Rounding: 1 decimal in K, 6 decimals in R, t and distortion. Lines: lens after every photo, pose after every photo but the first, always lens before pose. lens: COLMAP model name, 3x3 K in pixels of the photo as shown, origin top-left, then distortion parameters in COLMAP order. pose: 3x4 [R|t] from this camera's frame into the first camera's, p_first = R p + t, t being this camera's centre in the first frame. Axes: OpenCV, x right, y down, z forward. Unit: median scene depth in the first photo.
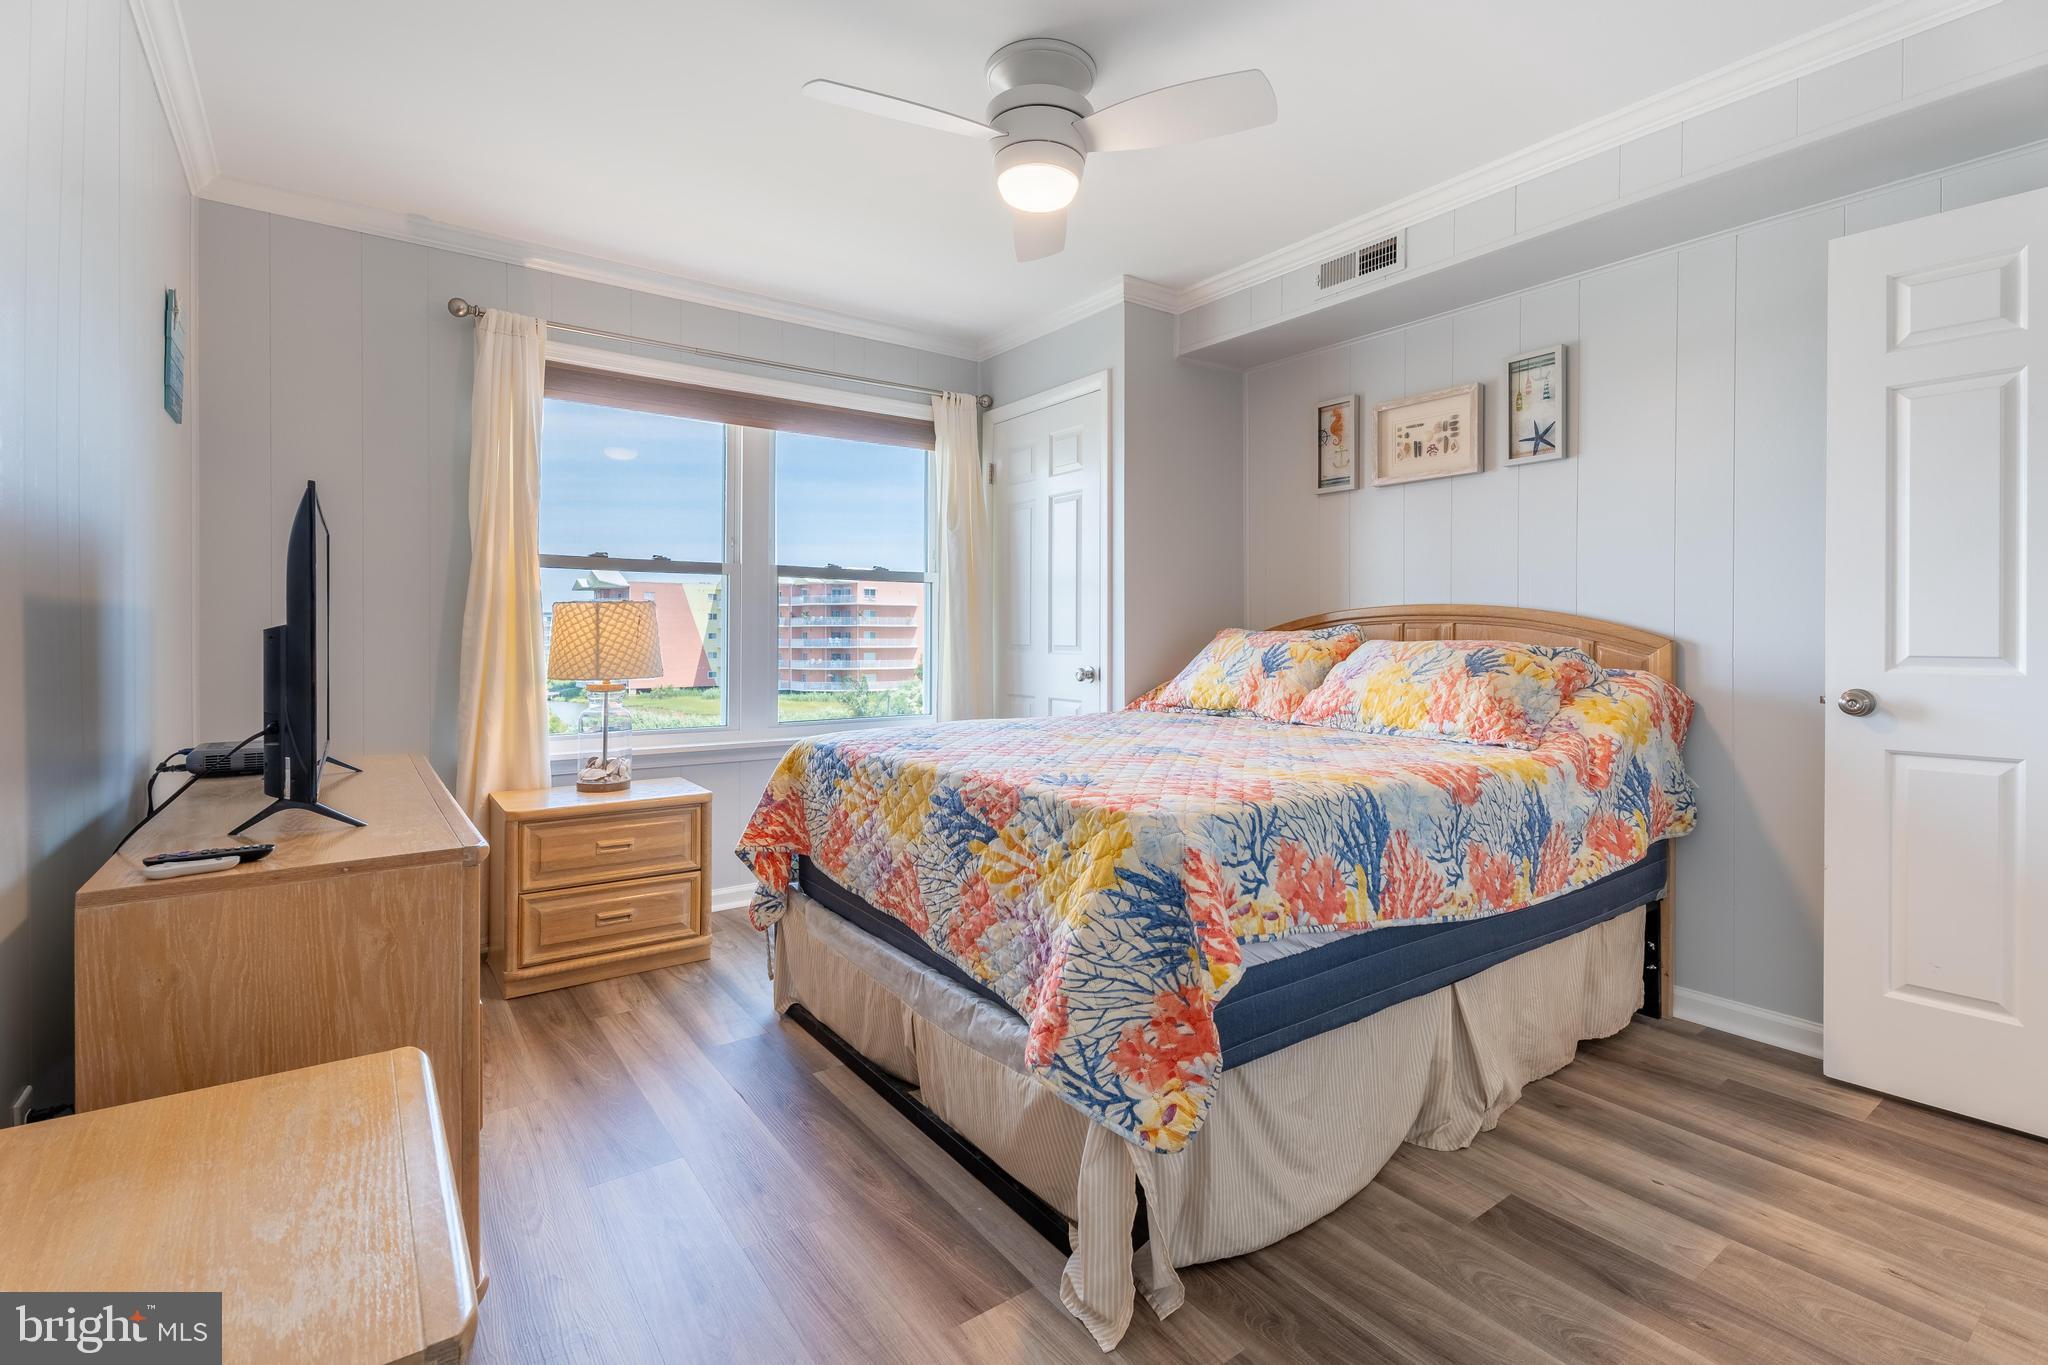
lens RADIAL K [[925.1, 0, 1024.7], [0, 925.1, 628.4], [0, 0, 1]] dist [0.007708, -0.002962]
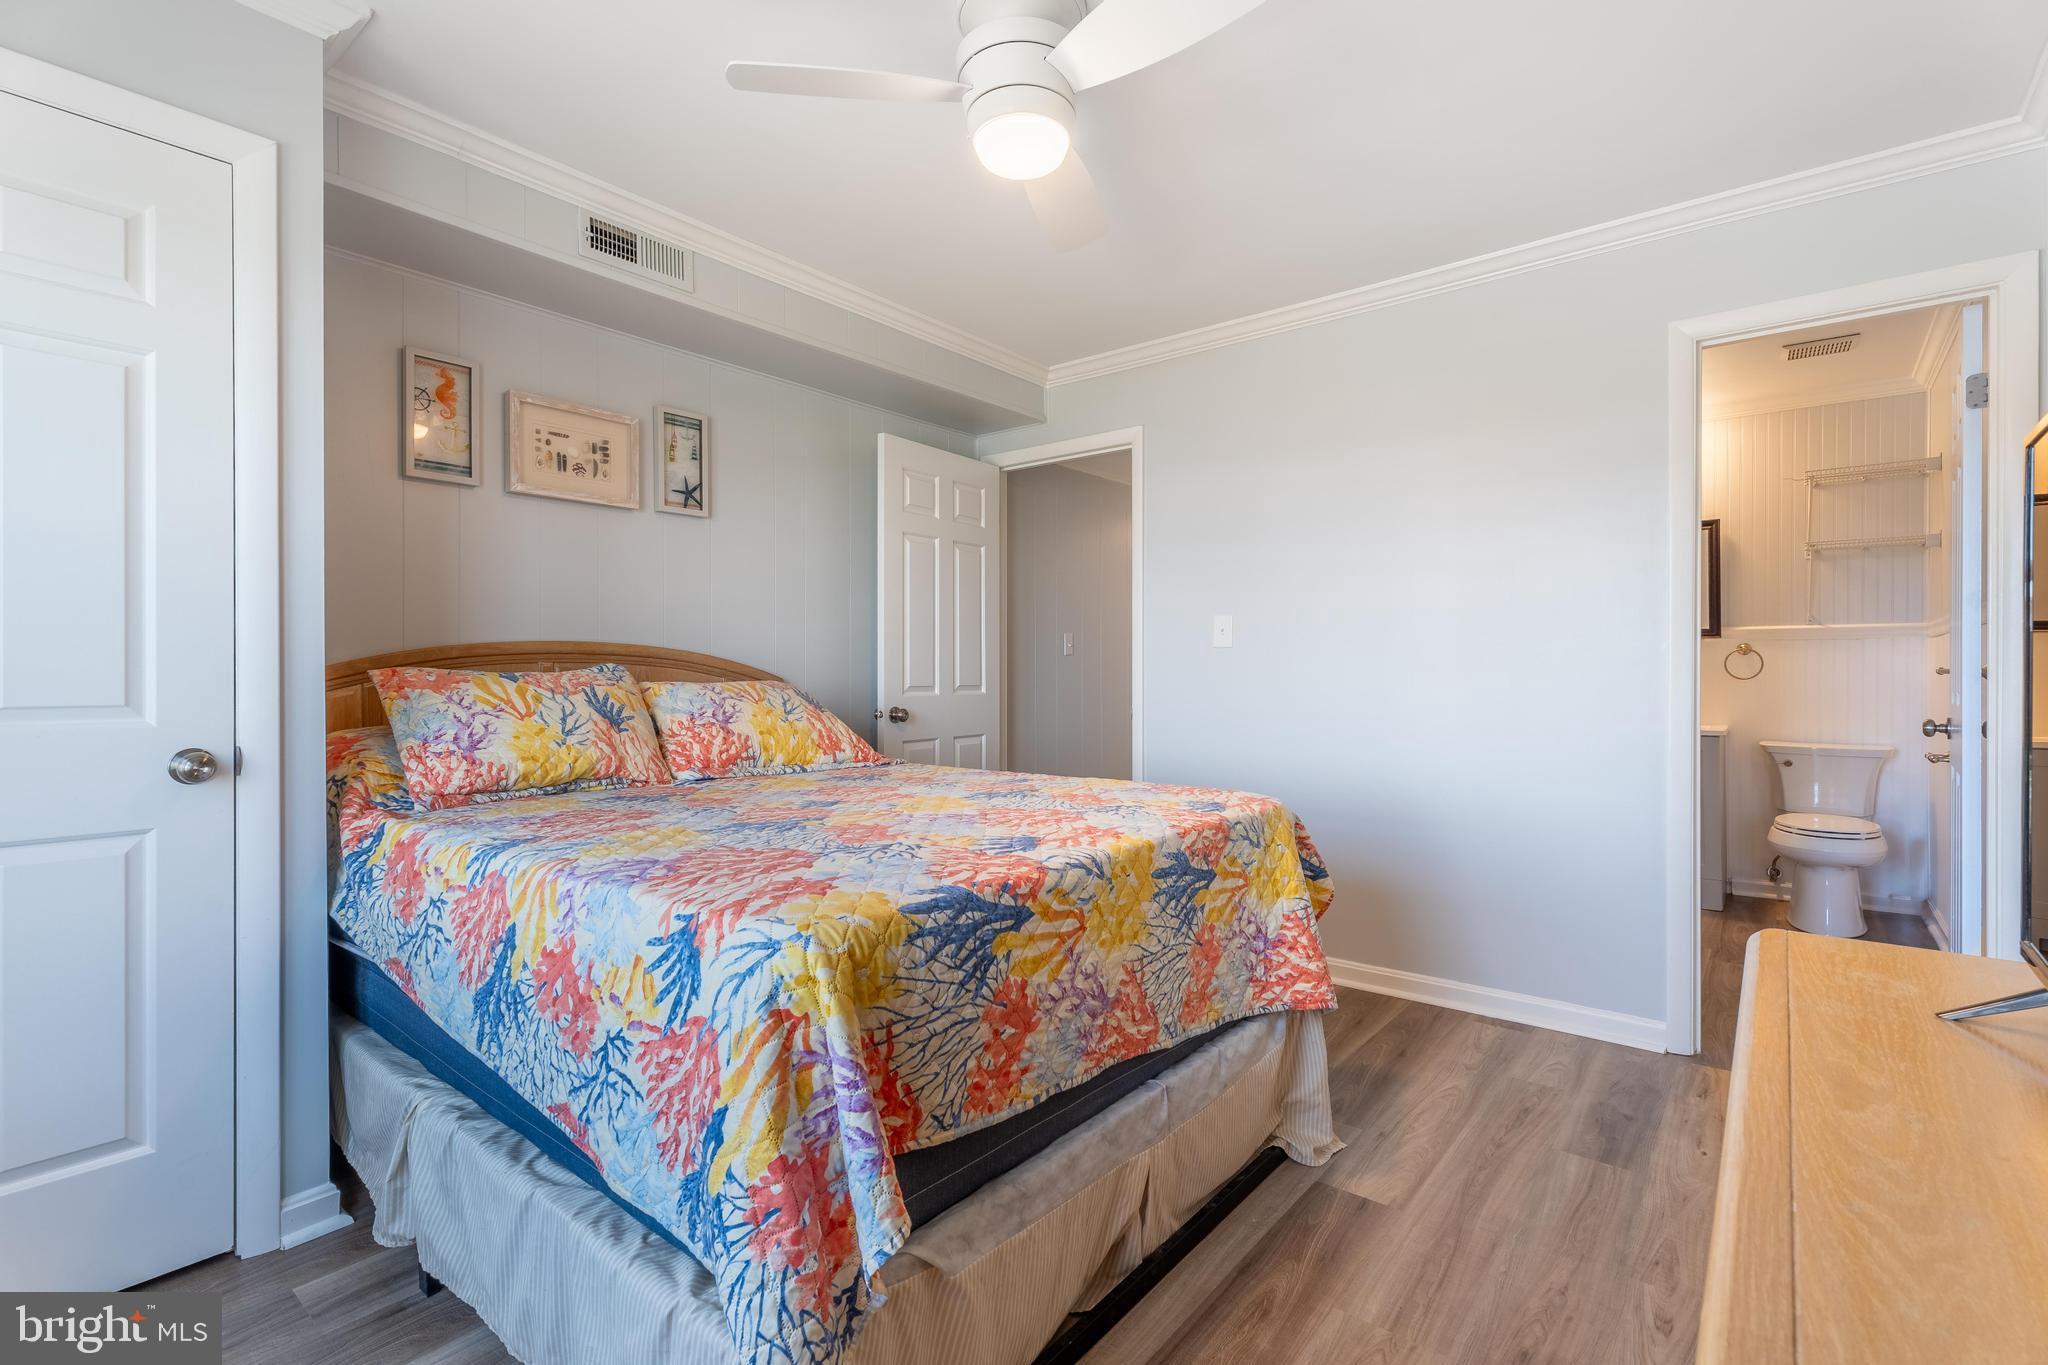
lens RADIAL K [[925.1, 0, 1021.7], [0, 925.1, 674.1], [0, 0, 1]] dist [0.007708, -0.002962]
pose [[-0.233468, -0.004123, 0.972356, -0.782985], [-0.004595, 0.999985, 0.003136, 0.000950], [-0.972354, -0.003736, -0.233484, 1.165897]]
